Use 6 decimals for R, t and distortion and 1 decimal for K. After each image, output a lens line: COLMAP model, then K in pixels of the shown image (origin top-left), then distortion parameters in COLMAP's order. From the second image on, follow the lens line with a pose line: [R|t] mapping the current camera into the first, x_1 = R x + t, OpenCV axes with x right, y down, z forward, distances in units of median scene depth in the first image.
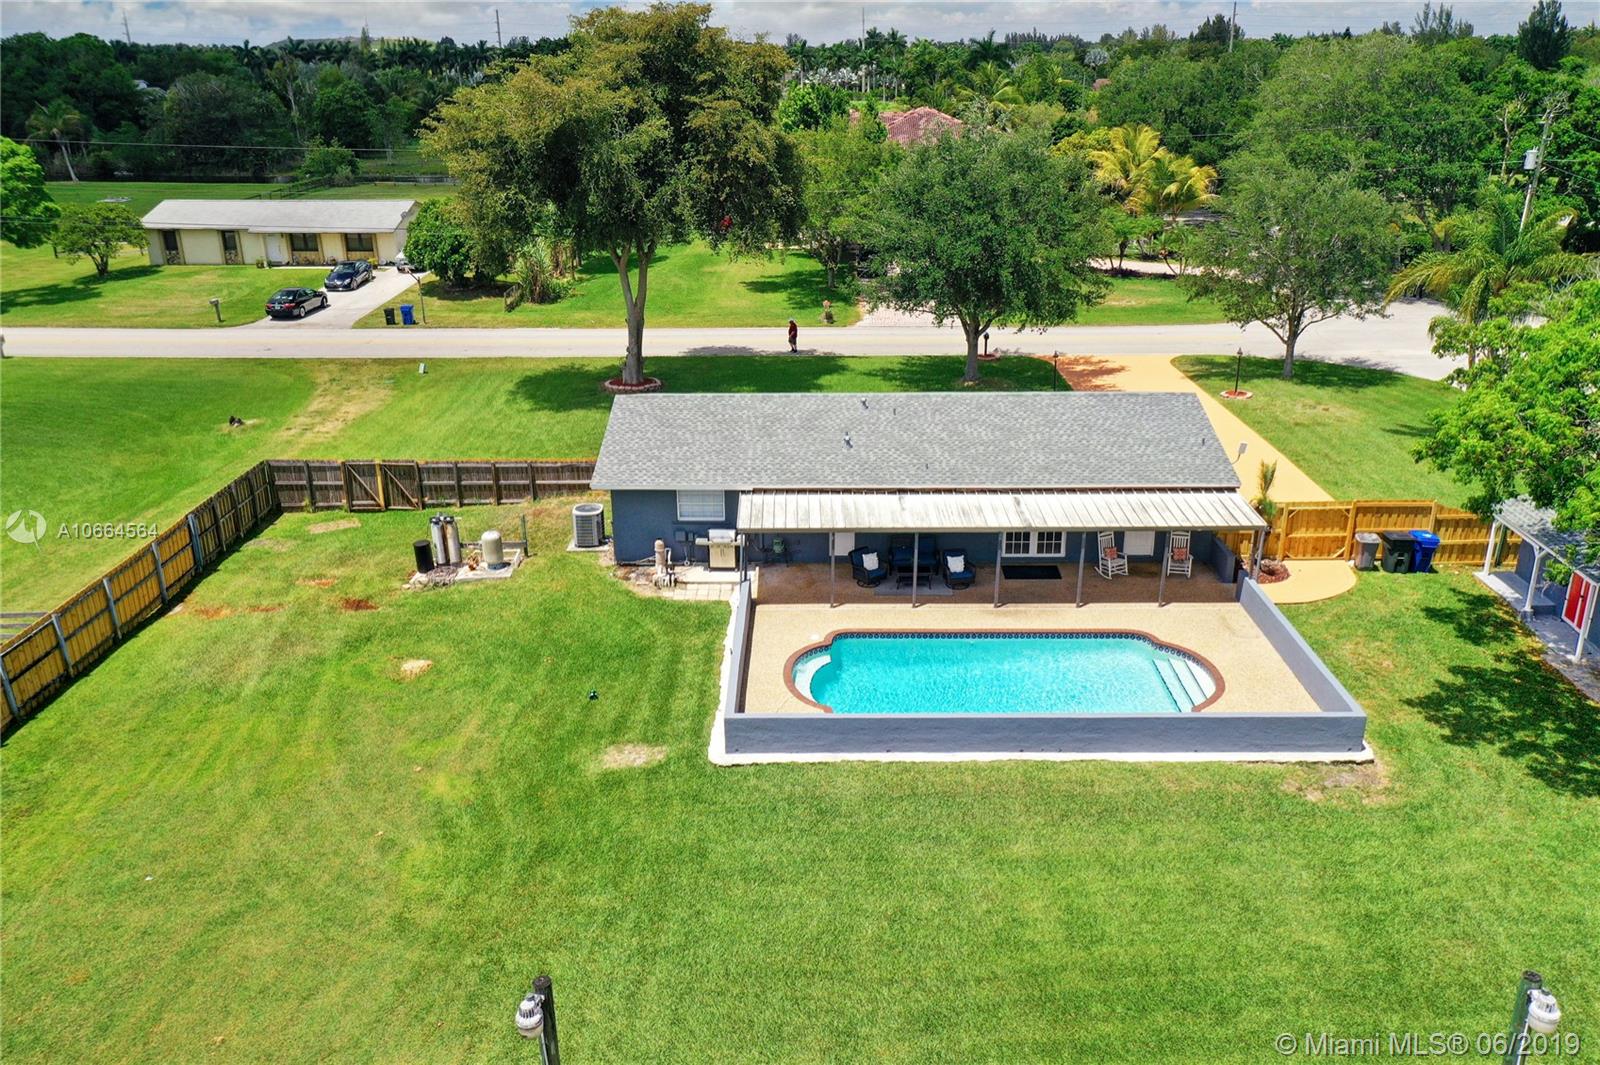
lens RADIAL K [[1273.1, 0, 802.5], [0, 1273.1, 529.2], [0, 0, 1]] dist [0.012717, -0.009119]
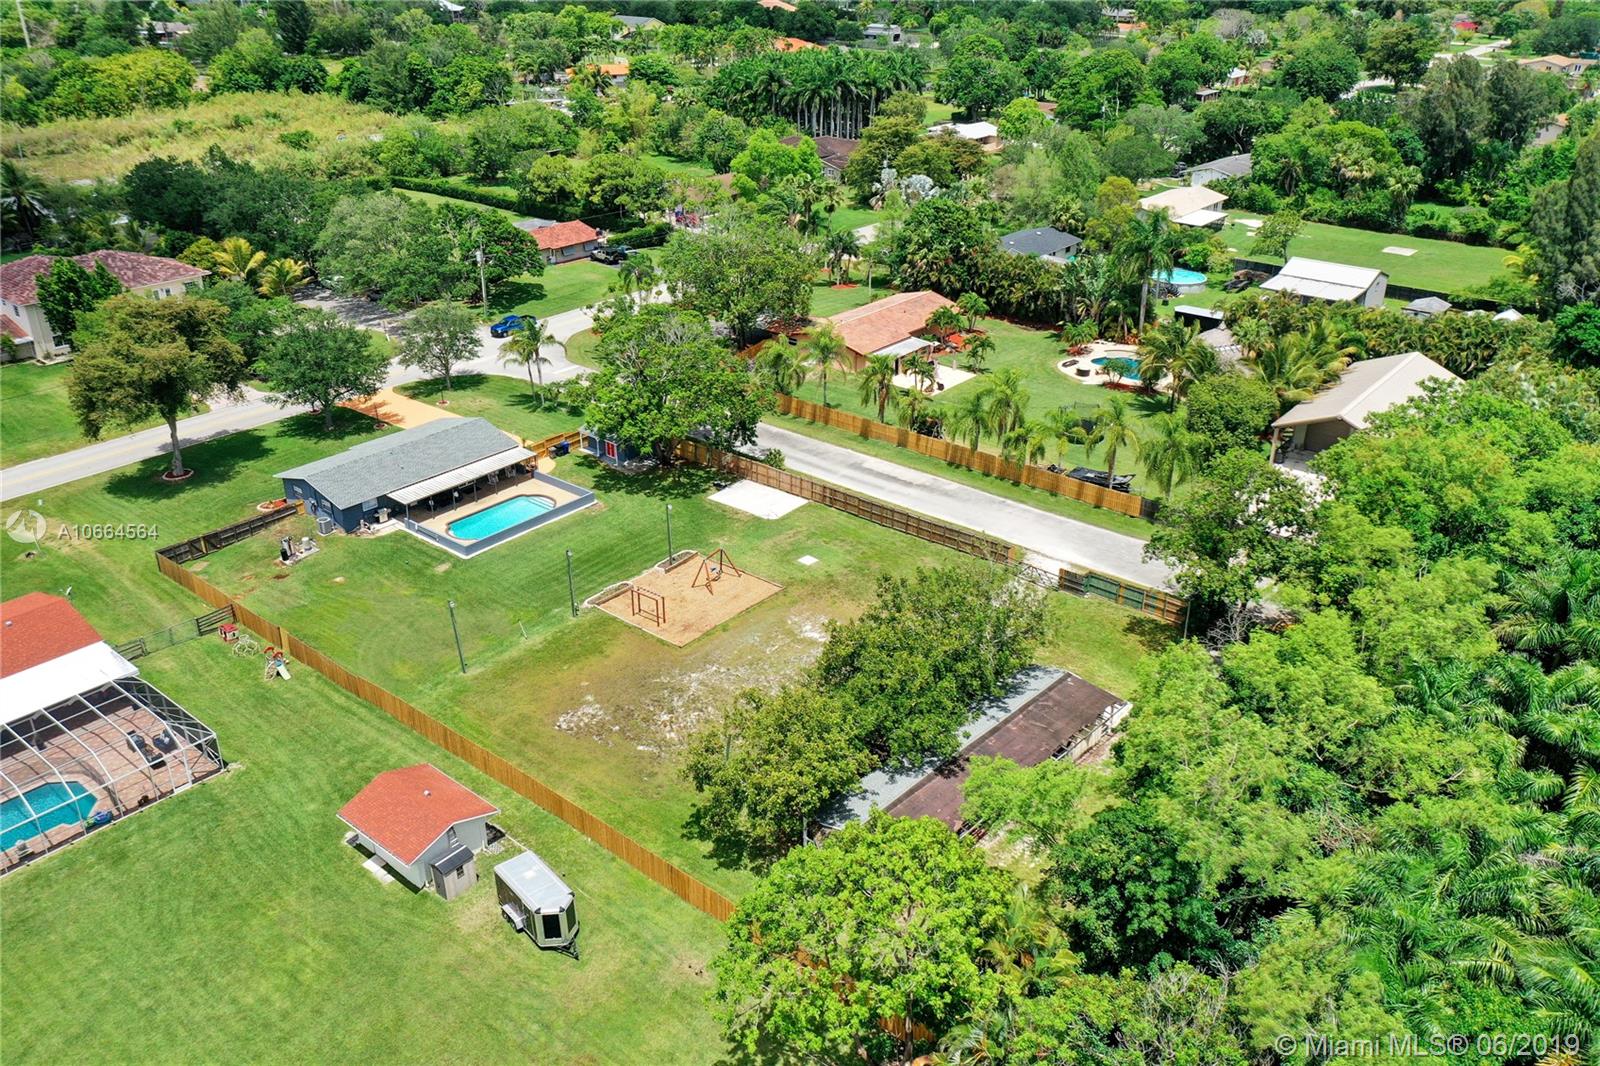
lens RADIAL K [[1273.1, 0, 797.2], [0, 1273.1, 536.0], [0, 0, 1]] dist [0.012717, -0.009119]
pose [[0.624965, -0.335306, 0.704974, -1.627325], [0.261606, 0.940797, 0.215555, -0.338977], [-0.735514, 0.049711, 0.675683, -1.755742]]
